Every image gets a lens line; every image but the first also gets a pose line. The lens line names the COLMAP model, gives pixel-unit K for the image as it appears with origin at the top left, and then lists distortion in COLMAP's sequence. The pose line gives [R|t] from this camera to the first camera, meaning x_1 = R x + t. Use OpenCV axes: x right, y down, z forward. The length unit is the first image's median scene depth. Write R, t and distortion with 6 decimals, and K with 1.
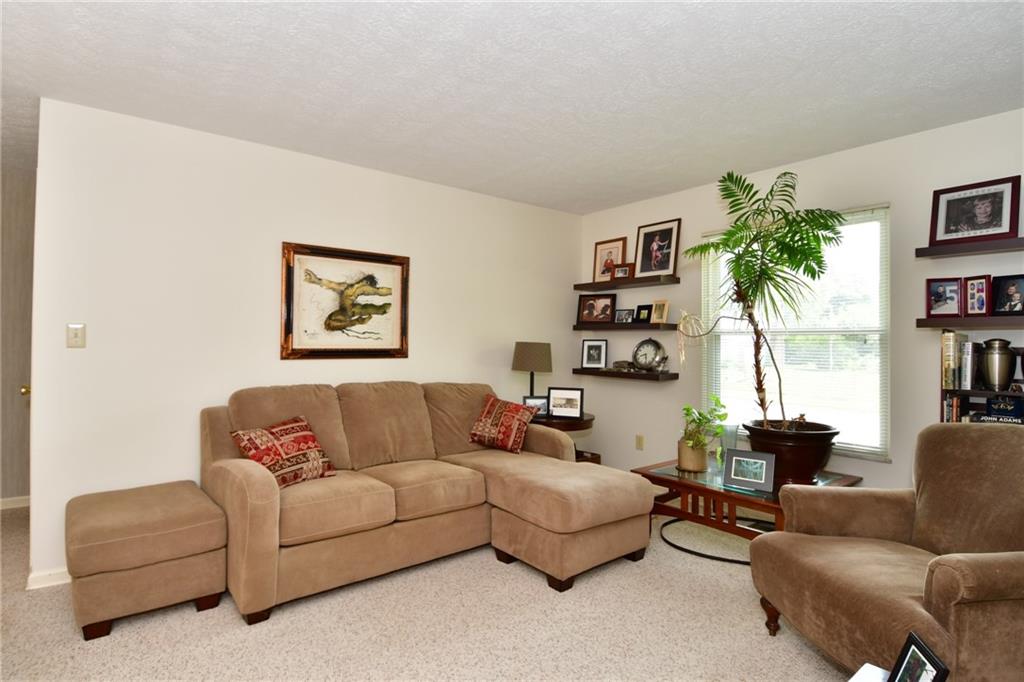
lens RADIAL K [[526.3, 0, 508.3], [0, 526.3, 334.1], [0, 0, 1]] dist [0.043924, -0.051039]
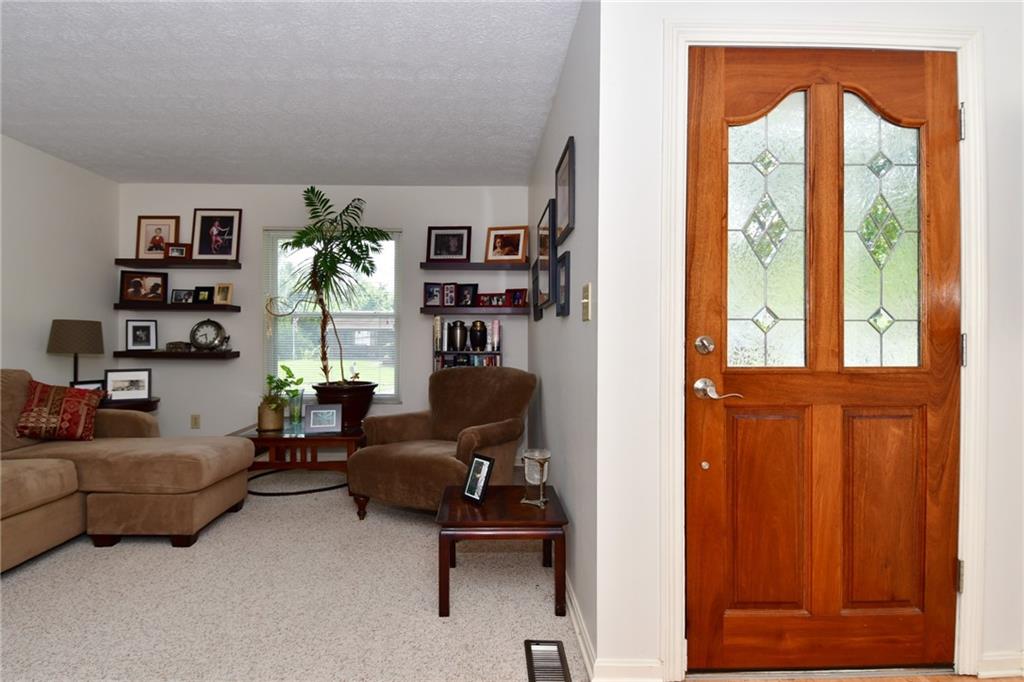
lens RADIAL K [[526.3, 0, 508.3], [0, 526.3, 334.1], [0, 0, 1]] dist [0.043924, -0.051039]
pose [[0.596427, -0.003871, 0.802658, -0.278504], [-0.009488, 0.999885, 0.011872, 0.024761], [-0.802611, -0.014697, 0.596321, -0.118131]]
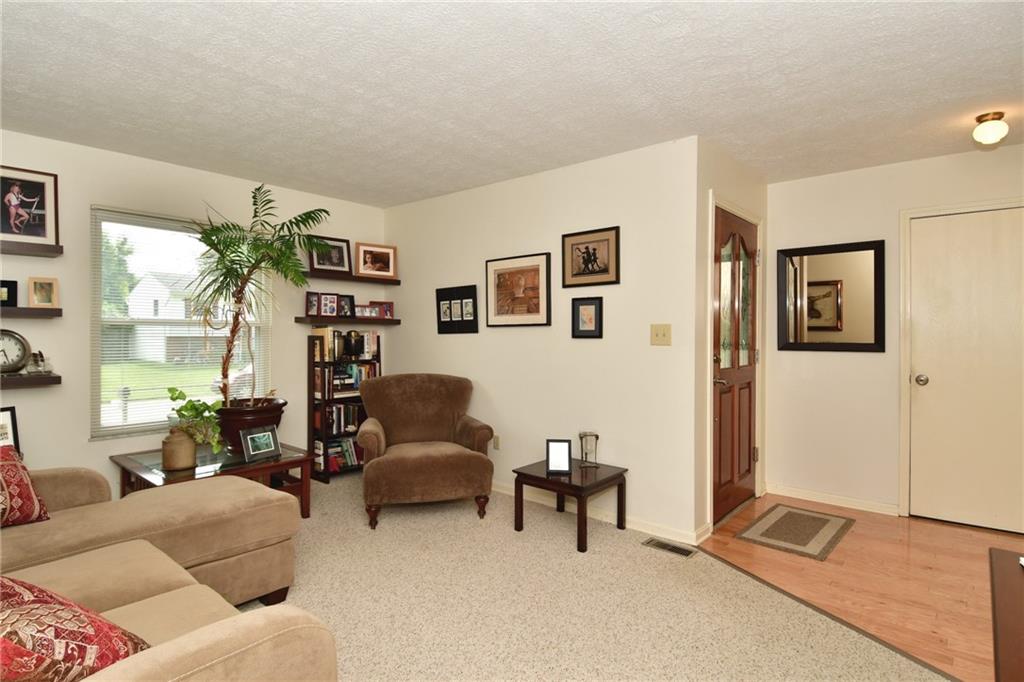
lens RADIAL K [[480.3, 0, 510.6], [0, 480.3, 335.6], [0, 0, 1]] dist [0.035634, -0.035168]
pose [[-0.152710, -0.013615, 0.988177, -0.595587], [-0.018995, 0.999761, 0.010839, -0.002107], [-0.988088, -0.017115, -0.152932, 0.547113]]
